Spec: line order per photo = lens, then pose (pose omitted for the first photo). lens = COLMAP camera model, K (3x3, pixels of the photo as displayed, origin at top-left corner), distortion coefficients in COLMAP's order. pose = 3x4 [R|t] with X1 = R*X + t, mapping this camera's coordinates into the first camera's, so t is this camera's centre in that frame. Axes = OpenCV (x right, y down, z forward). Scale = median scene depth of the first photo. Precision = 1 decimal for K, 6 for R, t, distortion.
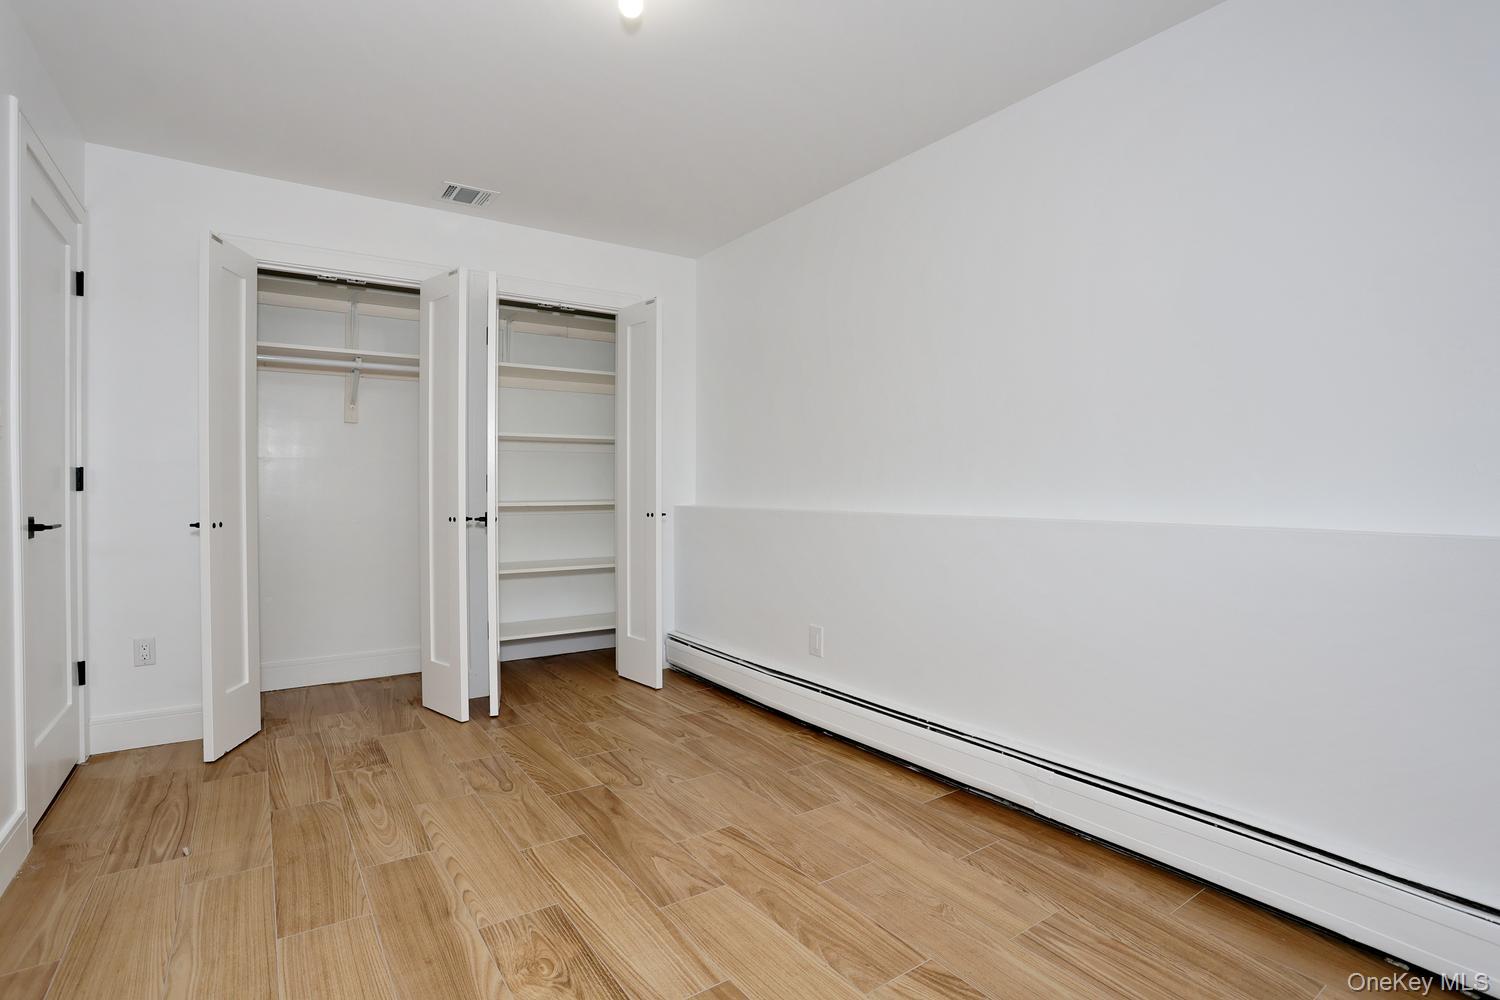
lens RADIAL K [[725.2, 0, 746.8], [0, 725.2, 493.3], [0, 0, 1]] dist [-0.062168, 0.020829]
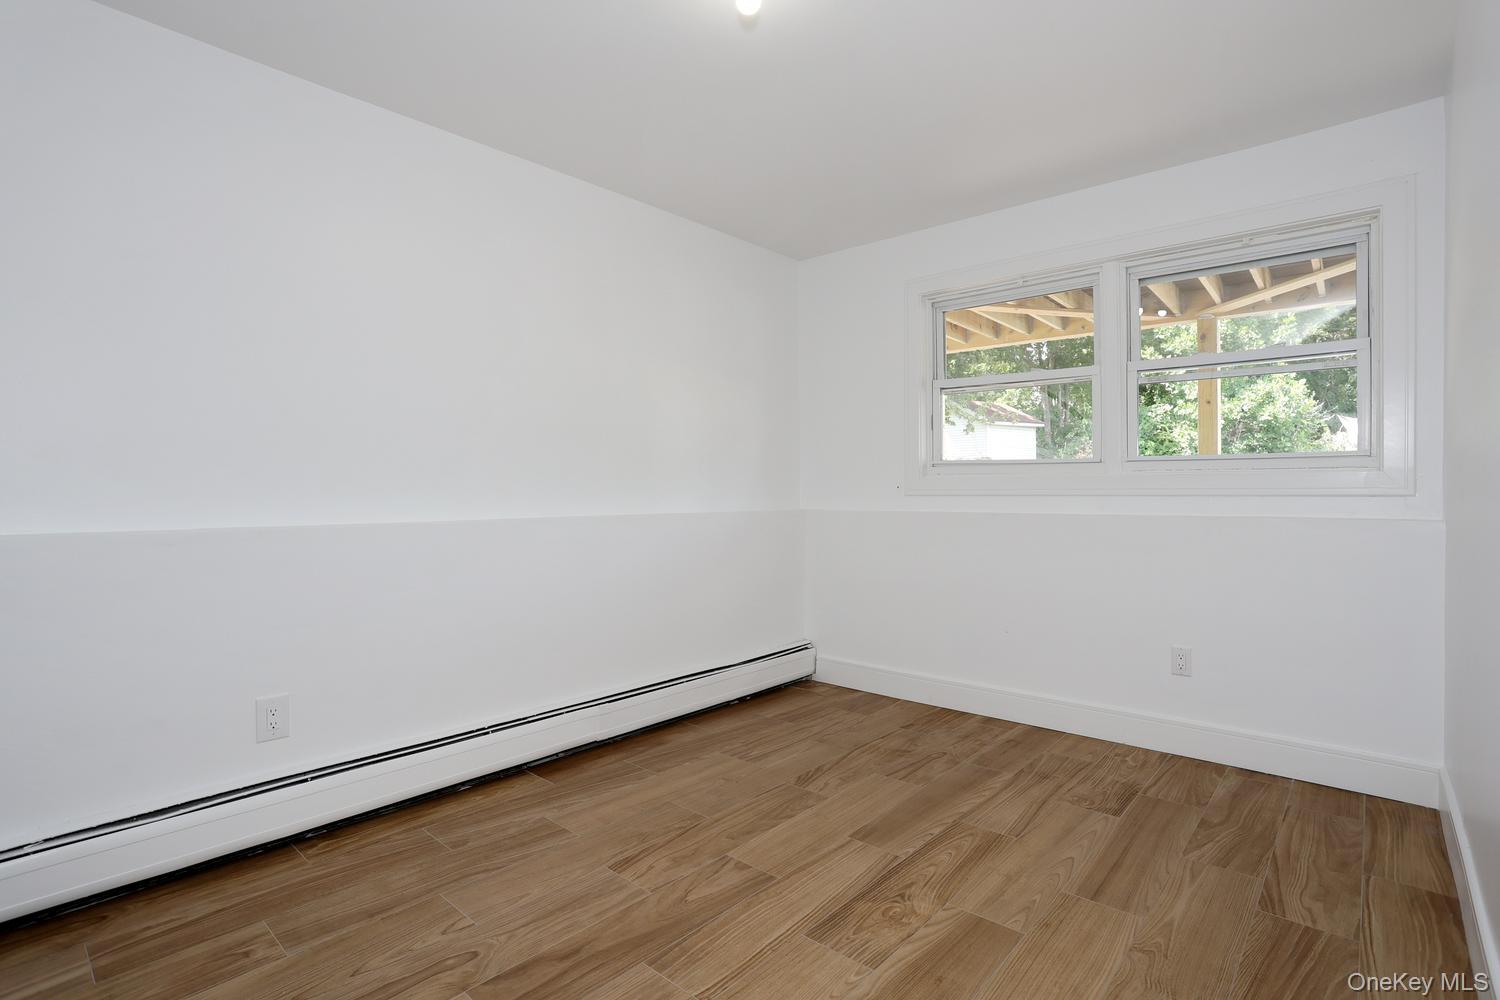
lens RADIAL K [[725.2, 0, 751.9], [0, 725.2, 498.7], [0, 0, 1]] dist [-0.062168, 0.020829]
pose [[-0.236827, -0.006284, 0.971531, -0.956229], [0.008574, 0.999927, 0.008558, -0.002421], [-0.971514, 0.010356, -0.236756, 1.060286]]
